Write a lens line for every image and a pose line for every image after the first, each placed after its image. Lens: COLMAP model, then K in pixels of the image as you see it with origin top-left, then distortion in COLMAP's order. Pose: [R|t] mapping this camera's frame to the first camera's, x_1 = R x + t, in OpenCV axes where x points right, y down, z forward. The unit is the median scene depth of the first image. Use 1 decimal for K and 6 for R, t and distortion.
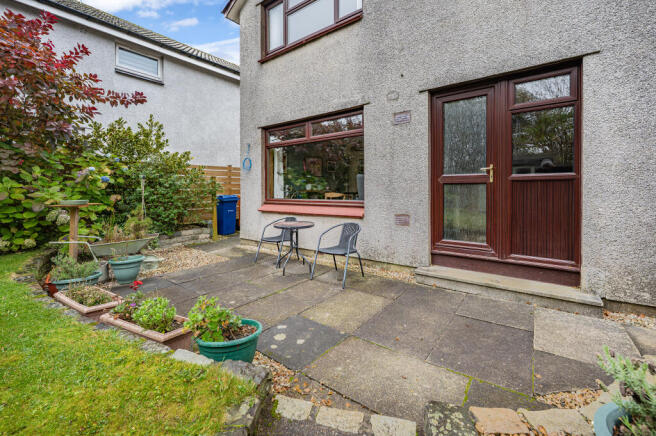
lens RADIAL K [[272.5, 0, 329.0], [0, 272.5, 187.2], [0, 0, 1]] dist [-0.000817, -0.000056]
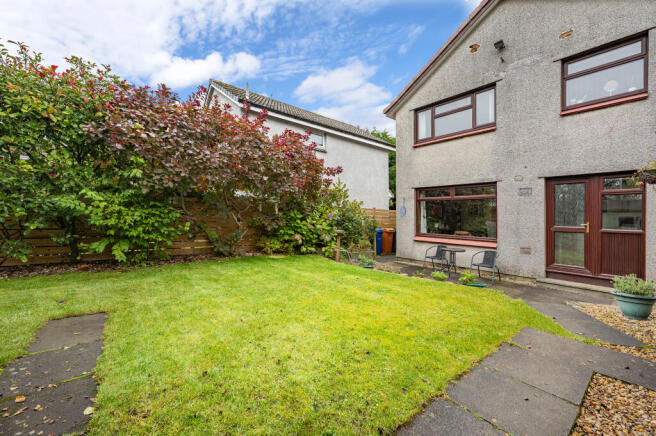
lens RADIAL K [[264.8, 0, 327.3], [0, 264.8, 207.4], [0, 0, 1]] dist [0.001061, 0.000067]
pose [[0.964429, 0.027086, -0.262951, -0.469624], [-0.037692, 0.998663, -0.035376, -0.044937], [0.261641, 0.044029, 0.964161, -0.886982]]
